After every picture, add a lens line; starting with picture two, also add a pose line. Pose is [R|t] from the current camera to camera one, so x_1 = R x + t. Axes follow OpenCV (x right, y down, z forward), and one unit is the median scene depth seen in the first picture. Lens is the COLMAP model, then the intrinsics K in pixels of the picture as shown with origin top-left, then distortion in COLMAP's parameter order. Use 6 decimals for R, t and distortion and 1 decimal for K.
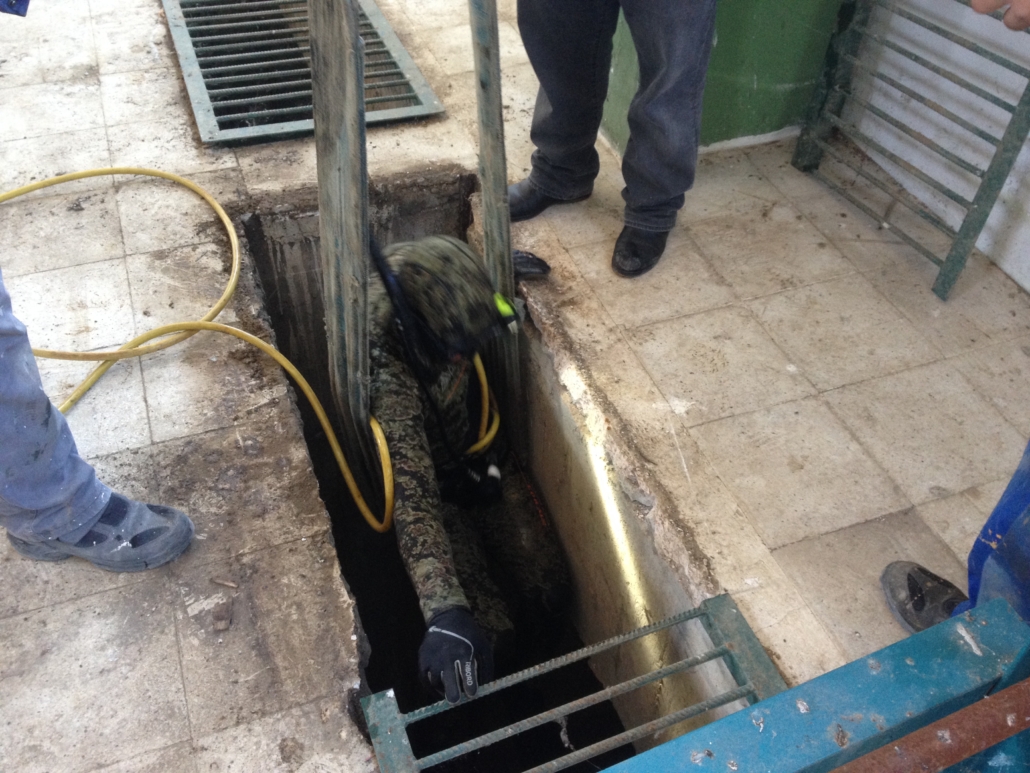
lens RADIAL K [[953.5, 0, 502.4], [0, 953.5, 389.5], [0, 0, 1]] dist [0.129001, -0.273049]
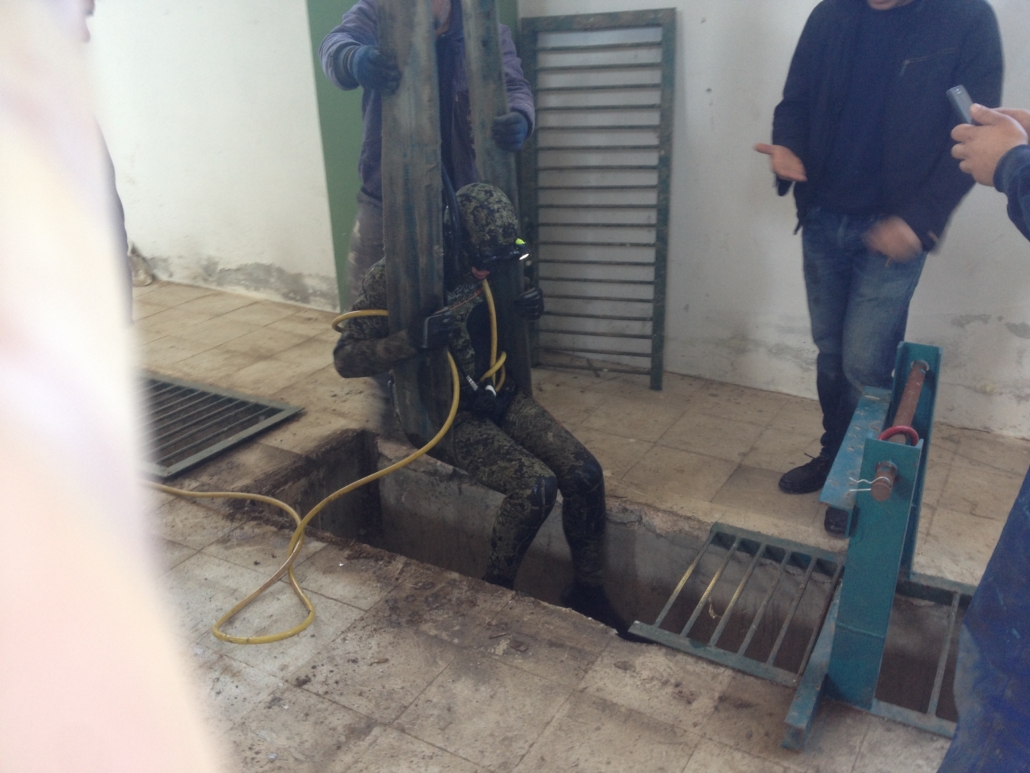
lens RADIAL K [[931.2, 0, 505.9], [0, 931.2, 408.5], [0, 0, 1]] dist [0.145089, -0.314618]
pose [[0.773716, -0.298823, 0.558631, -0.829682], [0.473227, 0.858858, -0.196010, 0.157139], [-0.421212, 0.416015, 0.805923, -0.286608]]
